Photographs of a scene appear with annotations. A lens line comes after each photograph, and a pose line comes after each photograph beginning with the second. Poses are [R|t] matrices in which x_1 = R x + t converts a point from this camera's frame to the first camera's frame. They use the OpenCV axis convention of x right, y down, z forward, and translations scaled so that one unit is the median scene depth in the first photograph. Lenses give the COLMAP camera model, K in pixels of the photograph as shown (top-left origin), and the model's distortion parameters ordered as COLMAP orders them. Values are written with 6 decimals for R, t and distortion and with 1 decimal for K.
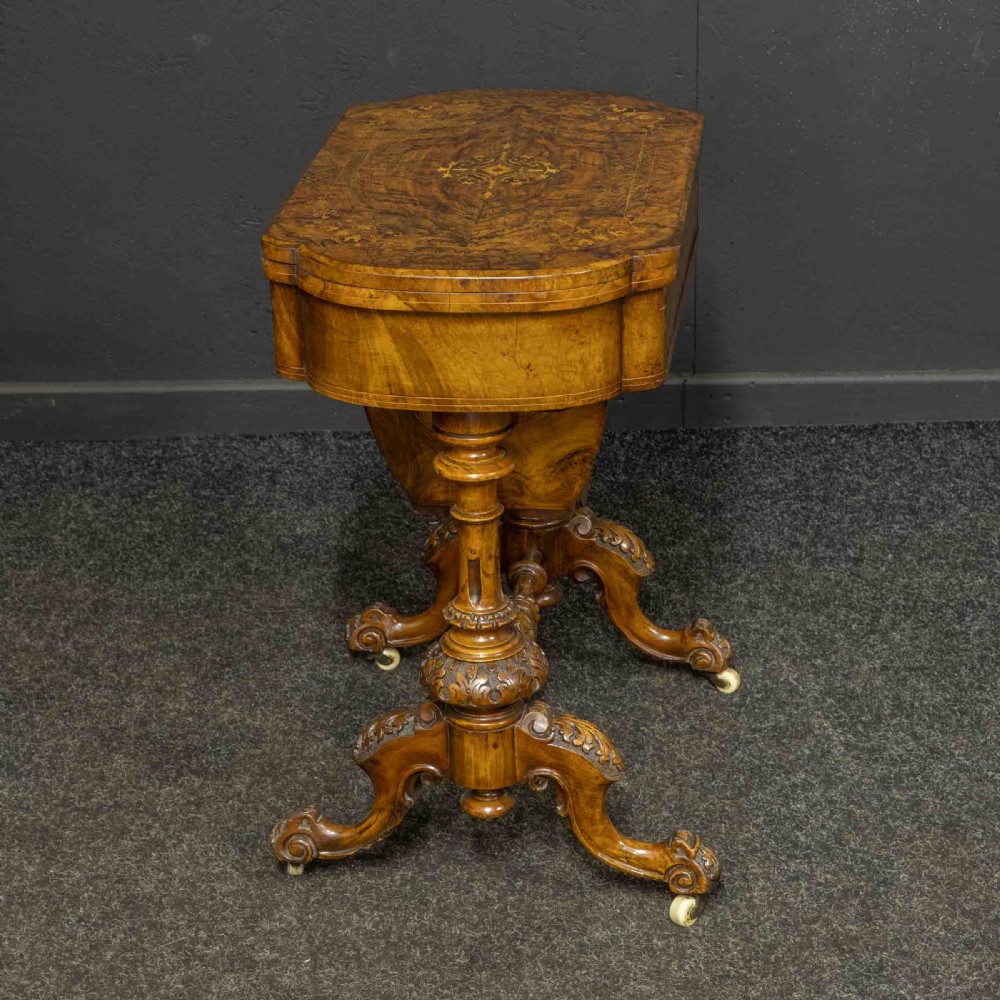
lens RADIAL K [[2301.6, 0, 517.9], [0, 2301.6, 500.4], [0, 0, 1]] dist [0.129323, -0.078818]
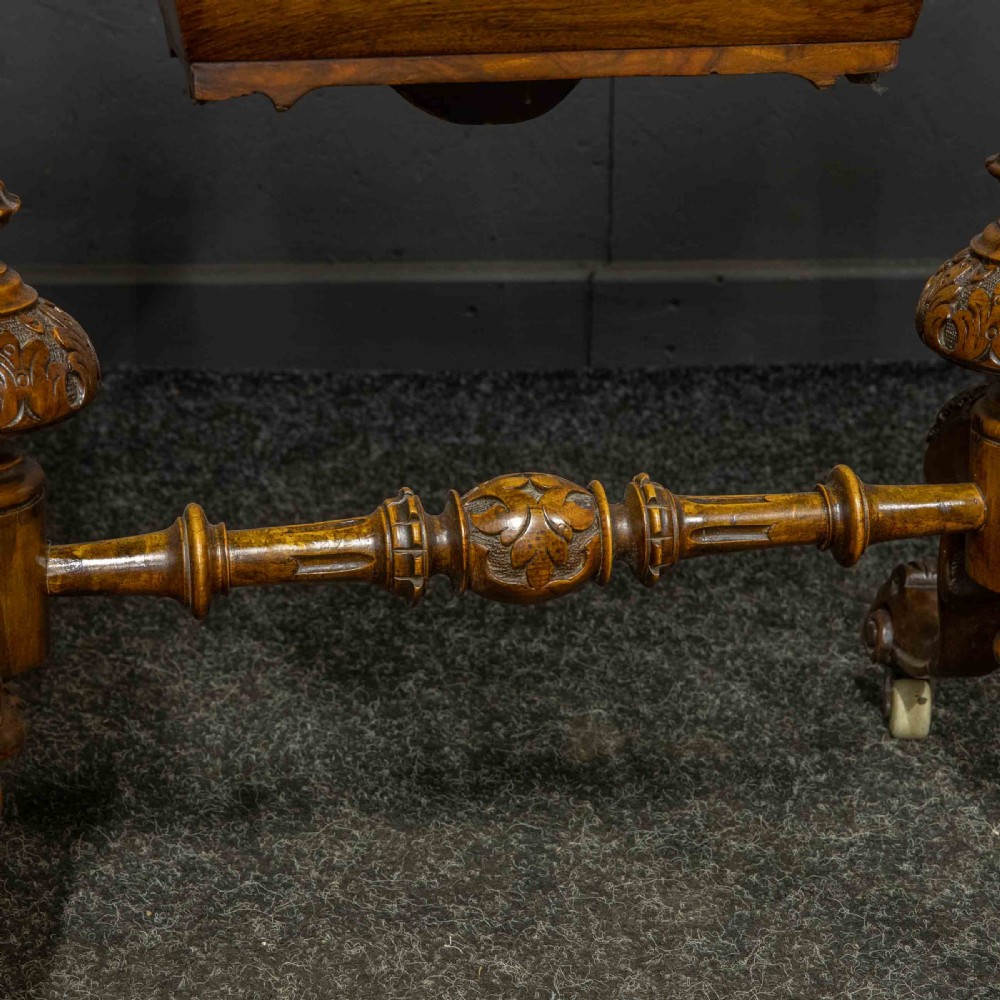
lens RADIAL K [[2540.2, 0, 517.2], [0, 2540.2, 490.6], [0, 0, 1]] dist [0.131017, -0.060949]
pose [[0.997041, 0.001456, 0.076864, 0.013372], [0.009684, 0.989477, -0.144365, 0.096716], [-0.076265, 0.144682, 0.986535, 0.524443]]
